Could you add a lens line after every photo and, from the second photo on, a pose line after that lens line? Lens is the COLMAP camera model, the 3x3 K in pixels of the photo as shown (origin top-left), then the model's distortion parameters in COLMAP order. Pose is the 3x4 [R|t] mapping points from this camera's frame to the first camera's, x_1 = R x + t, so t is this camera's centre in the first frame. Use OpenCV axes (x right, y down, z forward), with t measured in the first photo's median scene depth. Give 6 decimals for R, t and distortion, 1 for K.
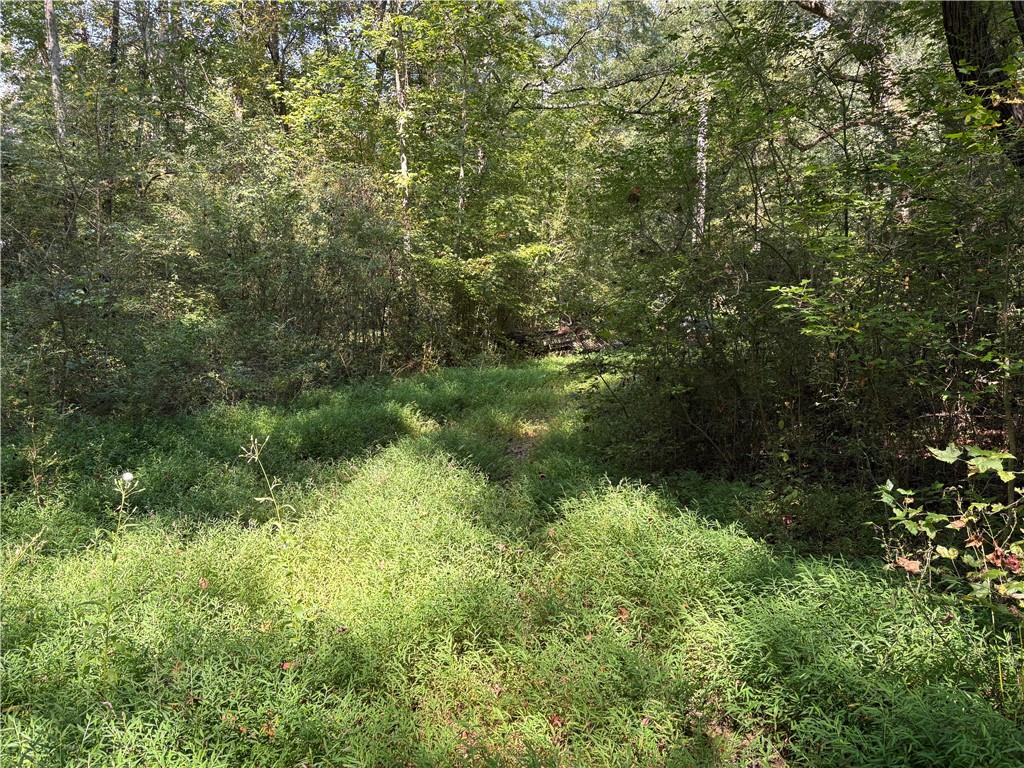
lens RADIAL K [[760.8, 0, 505.8], [0, 760.8, 386.2], [0, 0, 1]] dist [0.061100, -0.063442]
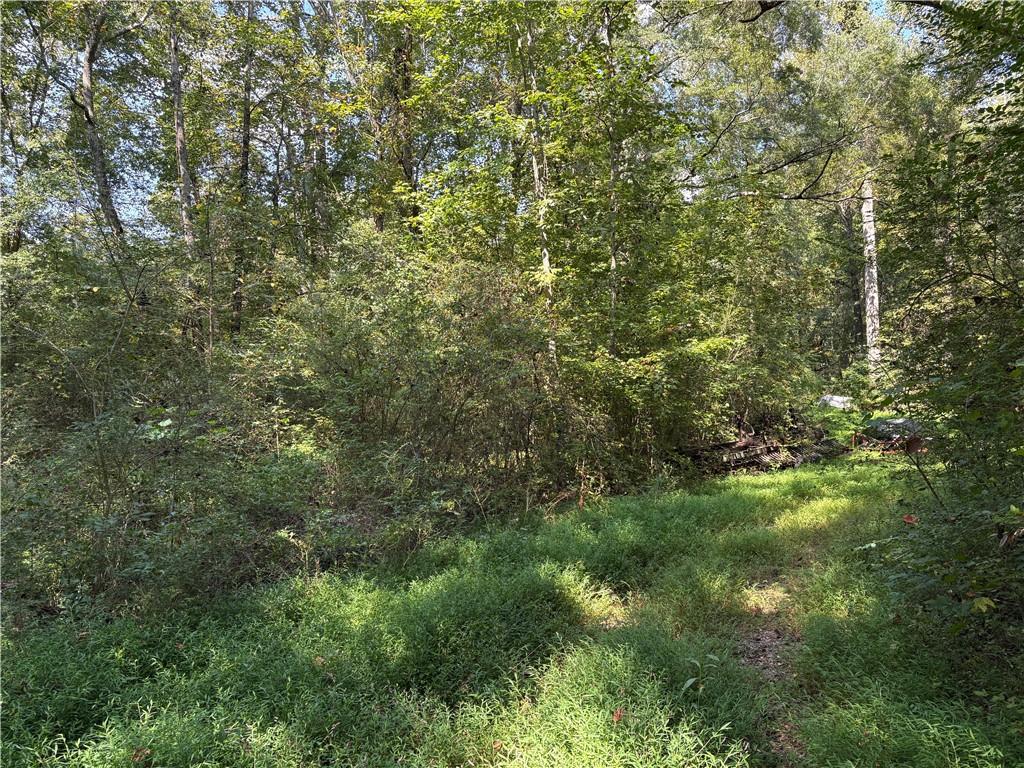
lens RADIAL K [[795.4, 0, 510.2], [0, 795.4, 372.8], [0, 0, 1]] dist [0.057824, -0.002230]
pose [[0.982635, -0.061195, -0.175165, -0.024914], [0.031465, 0.985333, -0.167719, -0.014057], [0.182859, 0.159295, 0.970148, 0.150788]]
